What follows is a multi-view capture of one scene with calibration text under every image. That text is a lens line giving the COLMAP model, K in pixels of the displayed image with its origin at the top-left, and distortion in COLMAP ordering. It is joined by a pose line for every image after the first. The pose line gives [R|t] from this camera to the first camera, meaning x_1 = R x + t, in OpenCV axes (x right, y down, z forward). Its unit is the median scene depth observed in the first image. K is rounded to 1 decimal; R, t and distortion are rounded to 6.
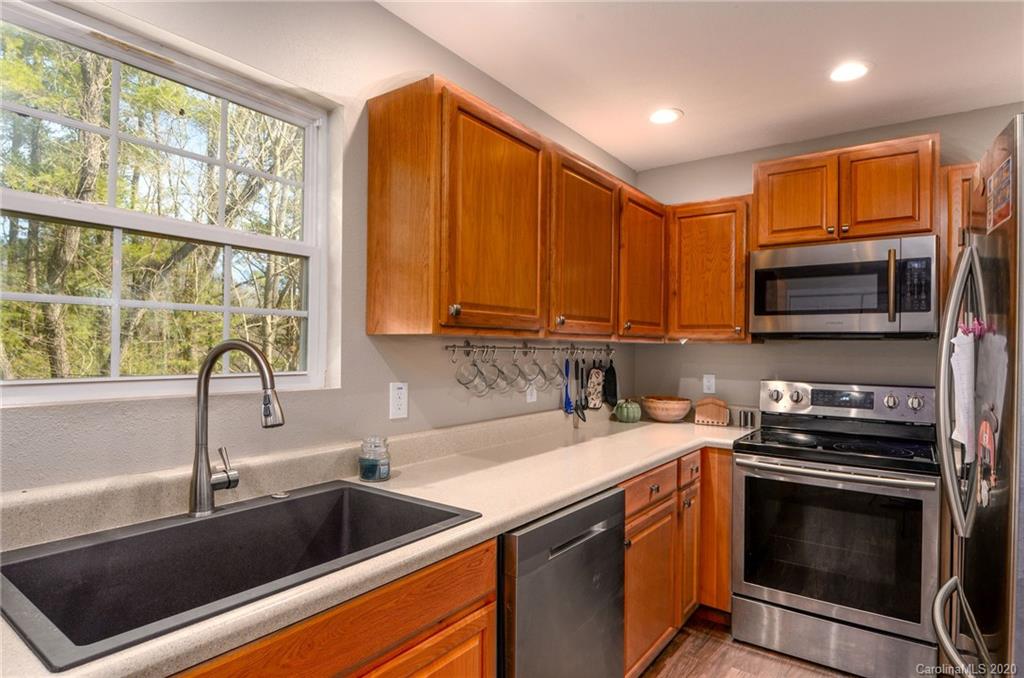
lens RADIAL K [[559.0, 0, 512.0], [0, 559.0, 339.0], [0, 0, 1]] dist [-0.001319, 0.000148]
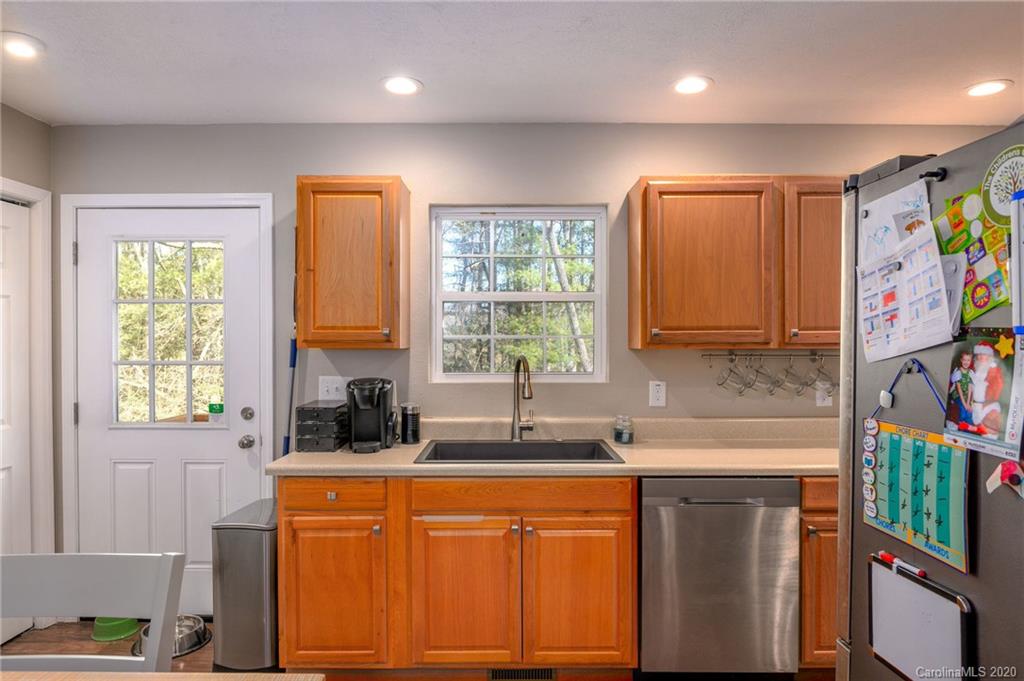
lens RADIAL K [[617.0, 0, 512.0], [0, 617.0, 340.5], [0, 0, 1]] dist [-0.006608, -0.001438]
pose [[0.595194, -0.016381, -0.803415, 0.962106], [0.022246, 0.999745, -0.003903, -0.031544], [0.803274, -0.015550, 0.595407, -0.261754]]
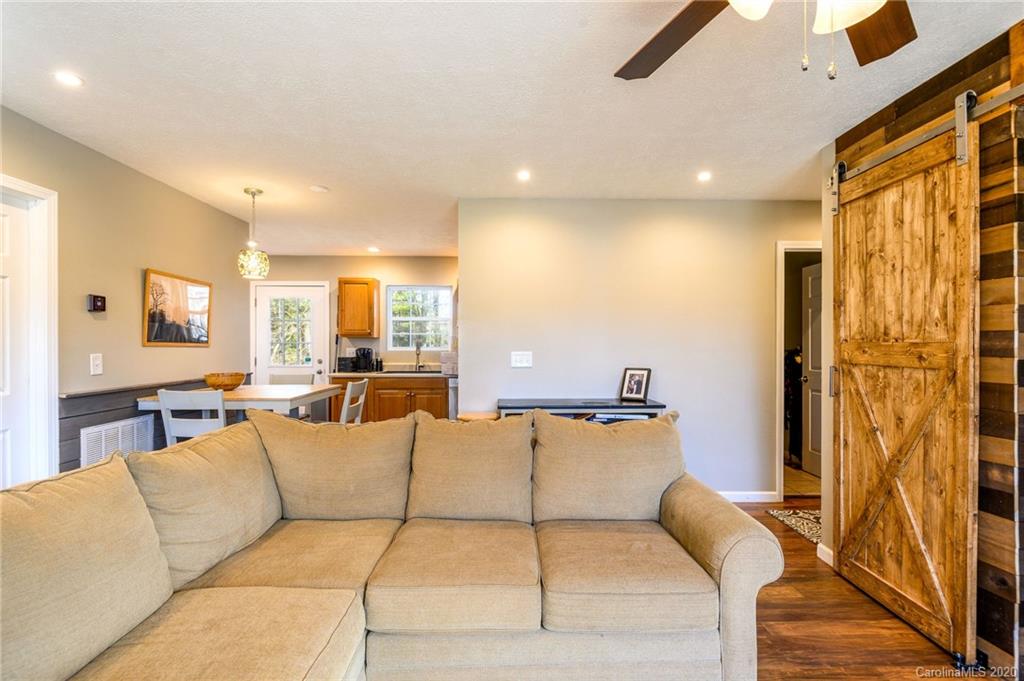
lens RADIAL K [[468.7, 0, 512.3], [0, 468.7, 343.9], [0, 0, 1]] dist [-0.003388, -0.001199]
pose [[0.609268, -0.012494, -0.792866, 2.949087], [0.018978, 0.999819, -0.001171, 0.051648], [0.792737, -0.014334, 0.609395, -0.871131]]
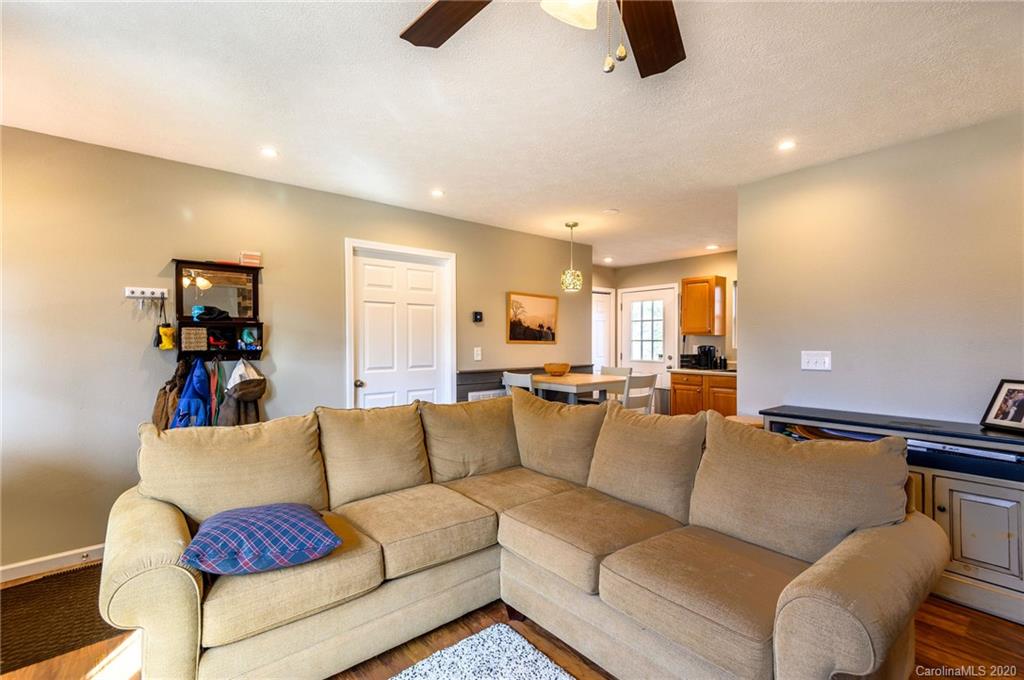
lens RADIAL K [[464.3, 0, 512.0], [0, 464.3, 340.0], [0, 0, 1]] dist [0.043224, -0.000186]
pose [[-0.229175, -0.015278, -0.973265, 3.307741], [0.010108, 0.999786, -0.018074, 0.063518], [0.973333, -0.013980, -0.228972, -0.217264]]
